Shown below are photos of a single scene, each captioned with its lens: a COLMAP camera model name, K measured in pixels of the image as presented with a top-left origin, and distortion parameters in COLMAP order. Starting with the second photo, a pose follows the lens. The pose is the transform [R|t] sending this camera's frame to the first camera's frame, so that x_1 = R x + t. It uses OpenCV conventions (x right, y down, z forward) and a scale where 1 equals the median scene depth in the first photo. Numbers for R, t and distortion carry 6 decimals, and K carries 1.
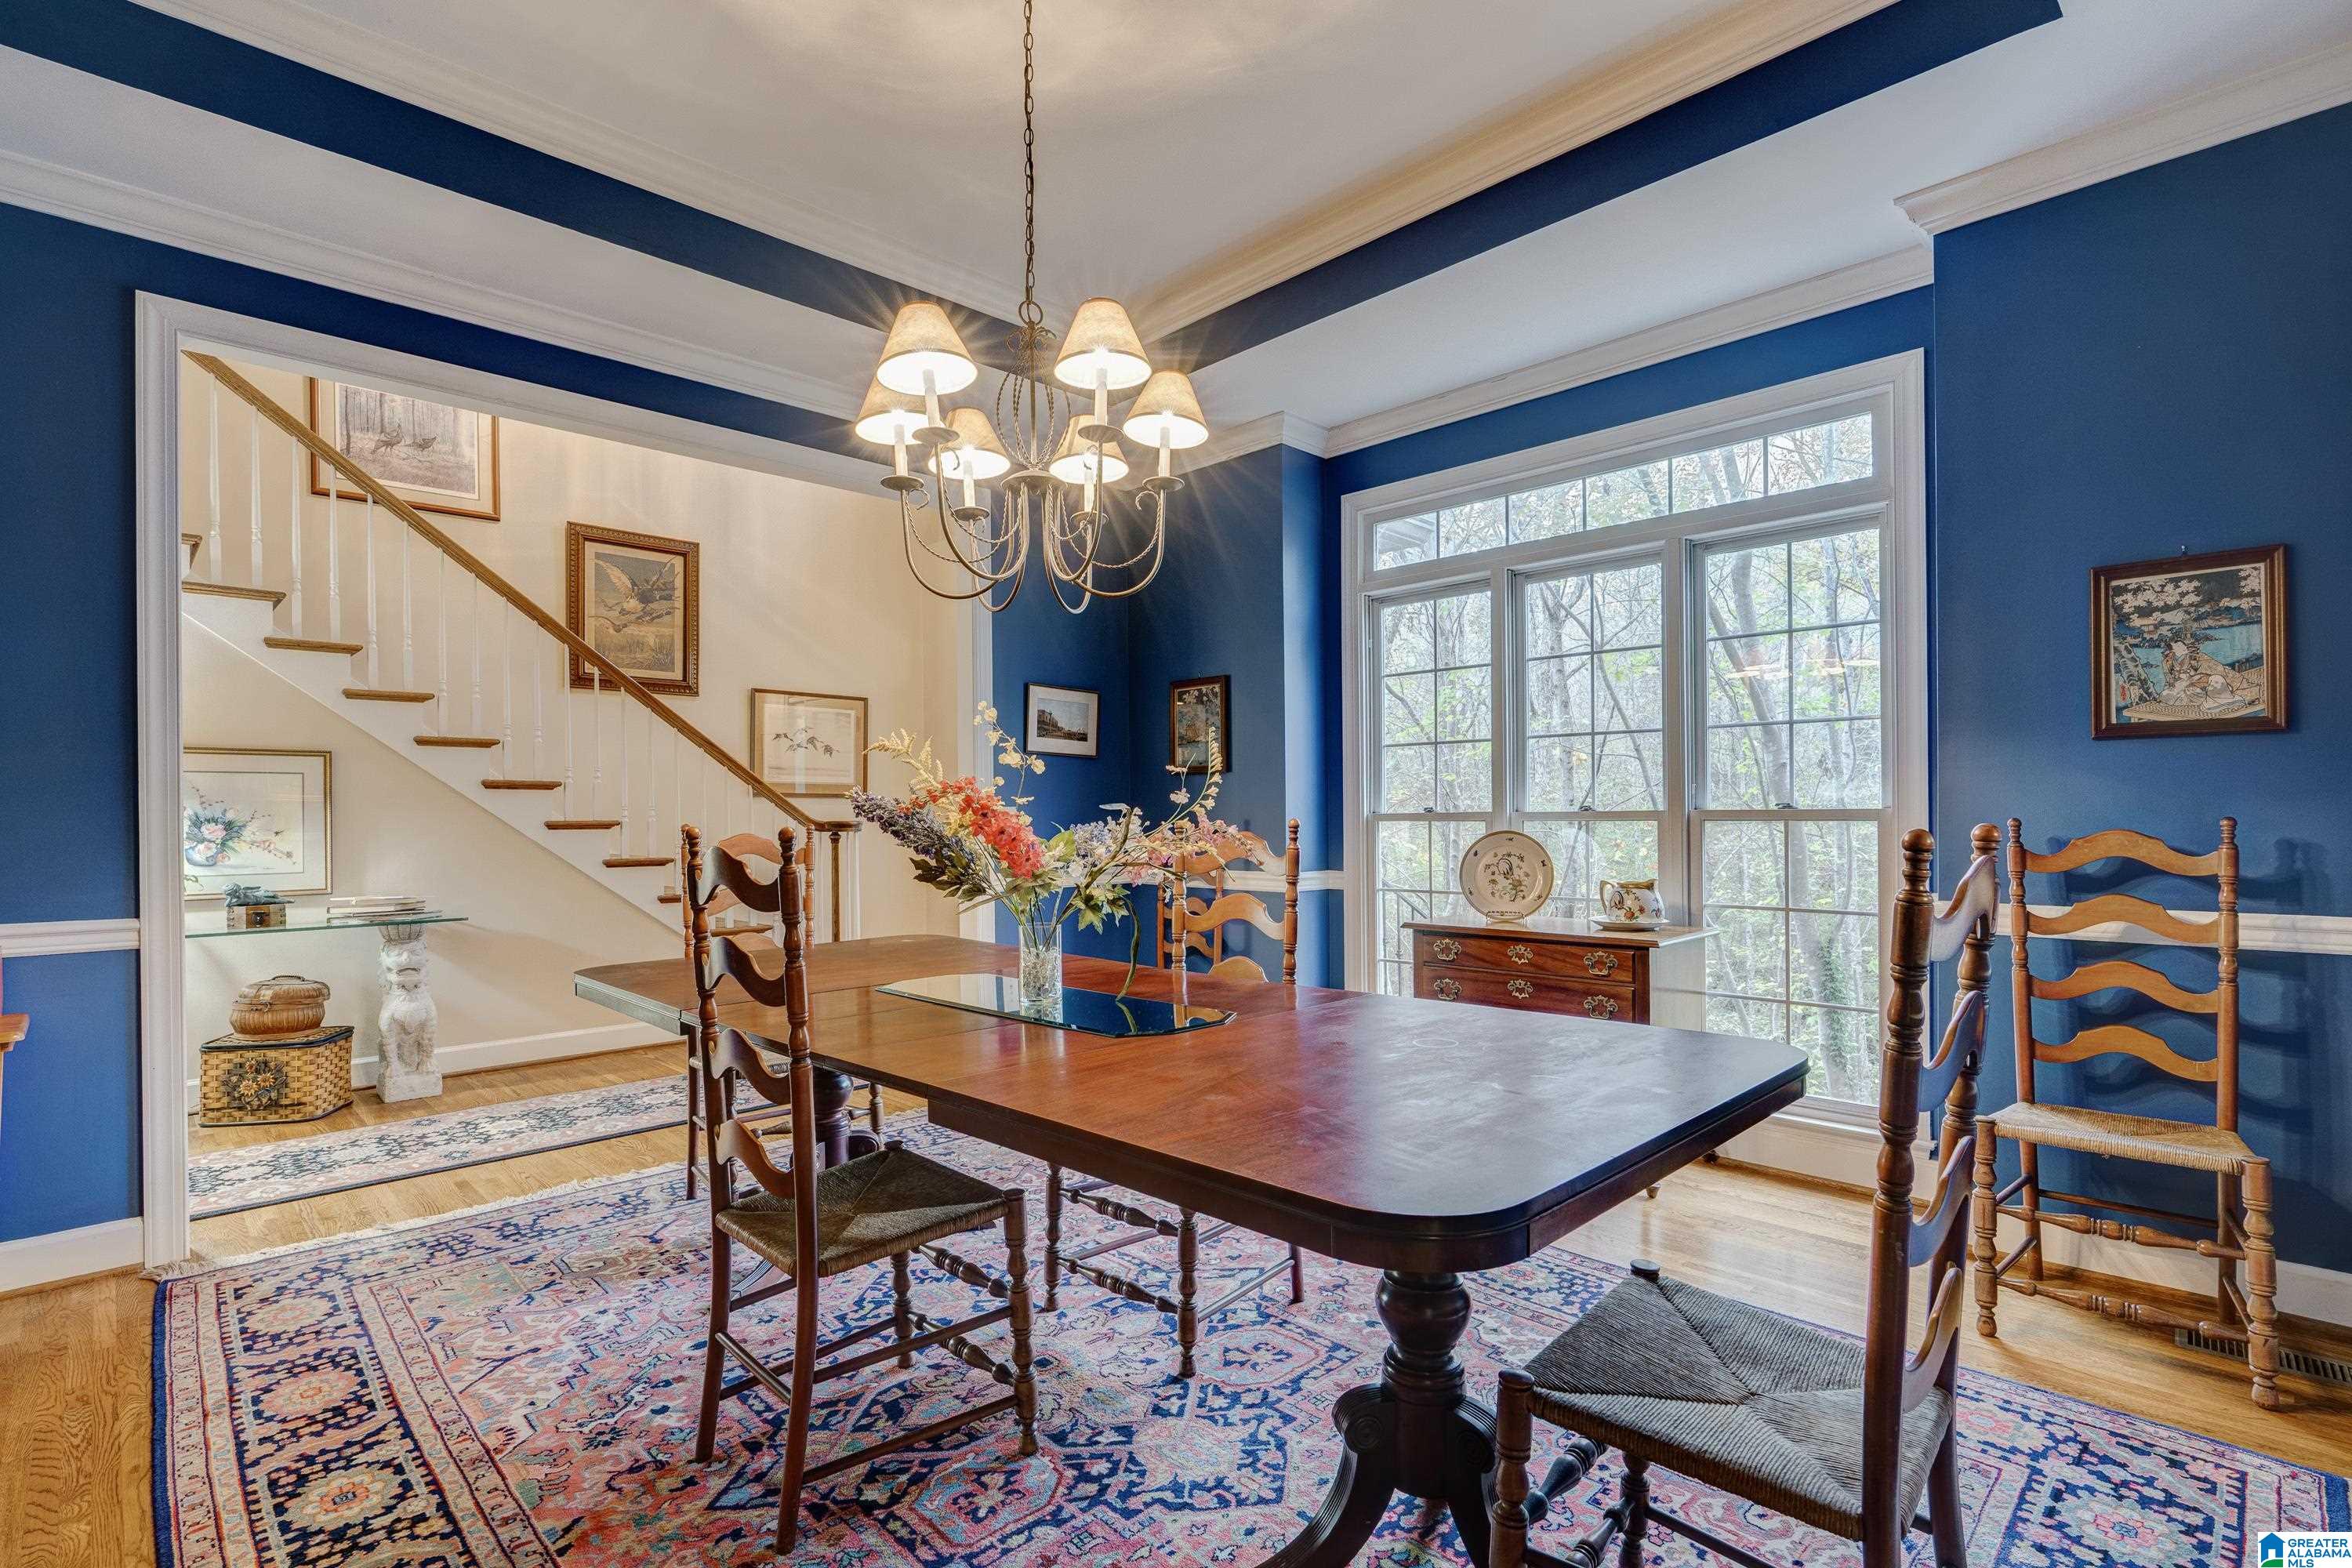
lens RADIAL K [[1076.9, 0, 1160.3], [0, 1076.9, 806.1], [0, 0, 1]] dist [-0.008228, 0.000300]
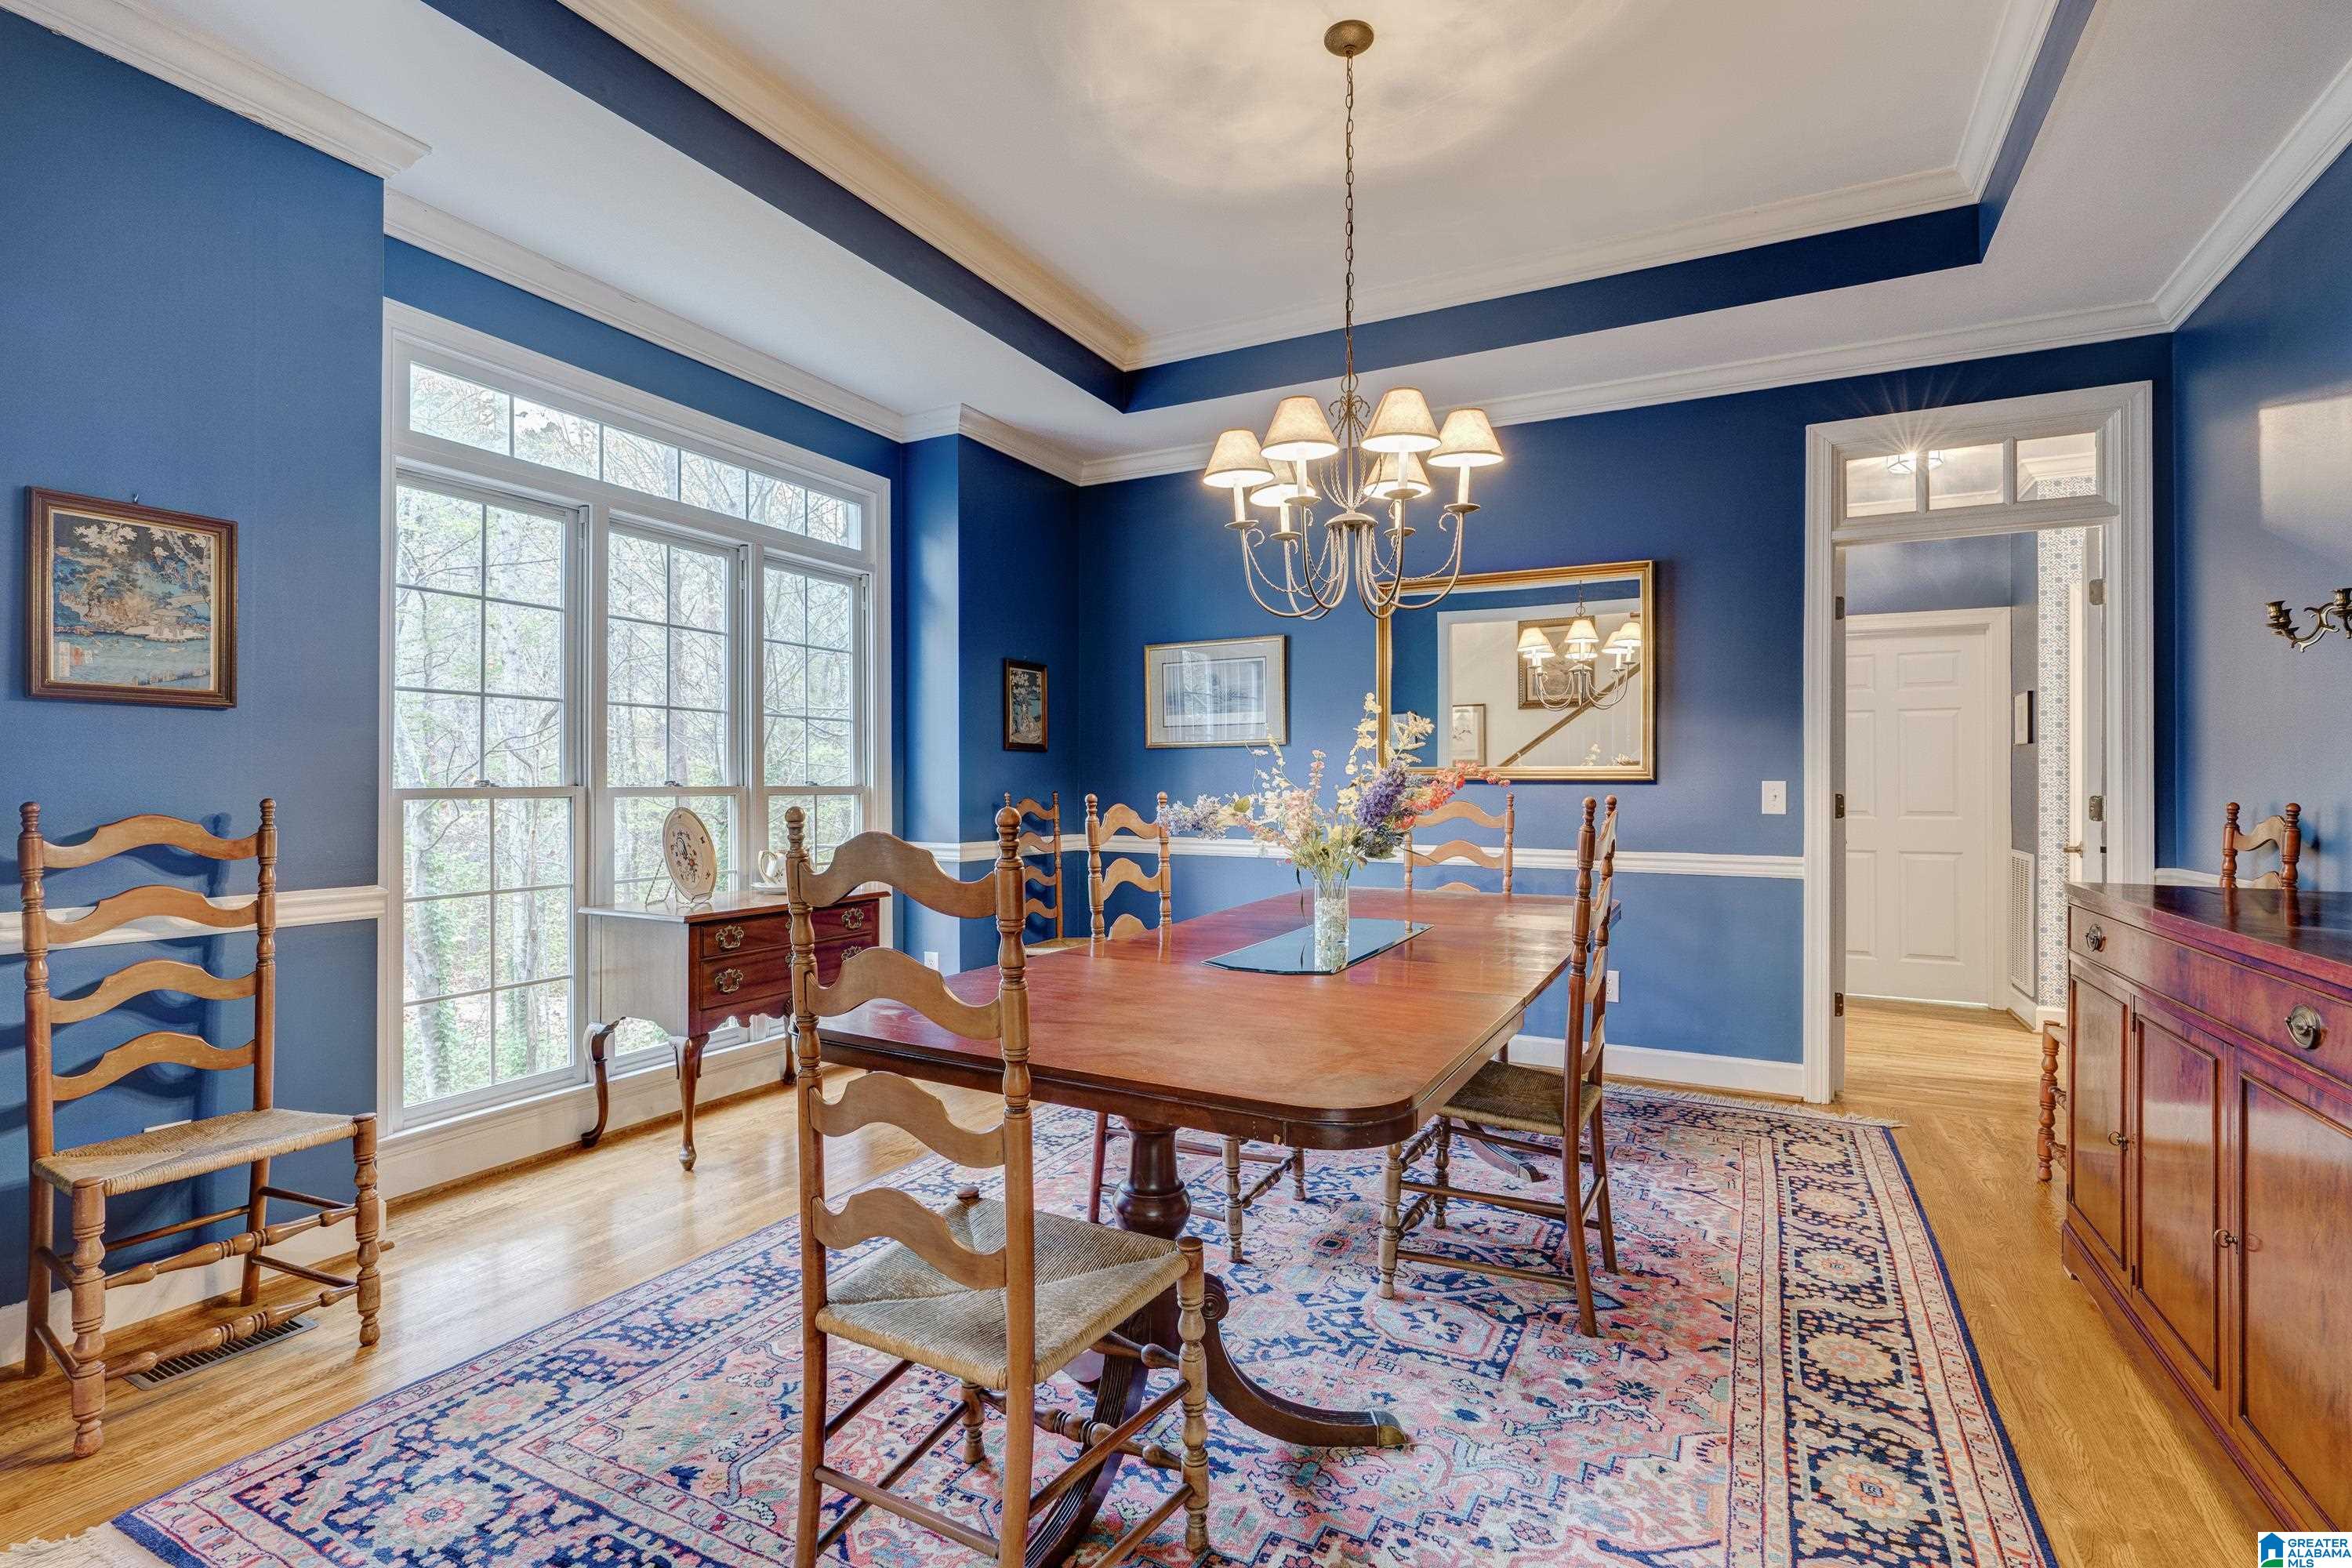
lens RADIAL K [[1114.6, 0, 1167.4], [0, 1114.6, 779.7], [0, 0, 1]] dist [0.003293, 0.000243]
pose [[-0.309792, 0.009235, 0.950759, -1.412466], [-0.007497, 0.999898, -0.012155, 0.013083], [-0.950775, -0.010894, -0.309691, 1.773132]]
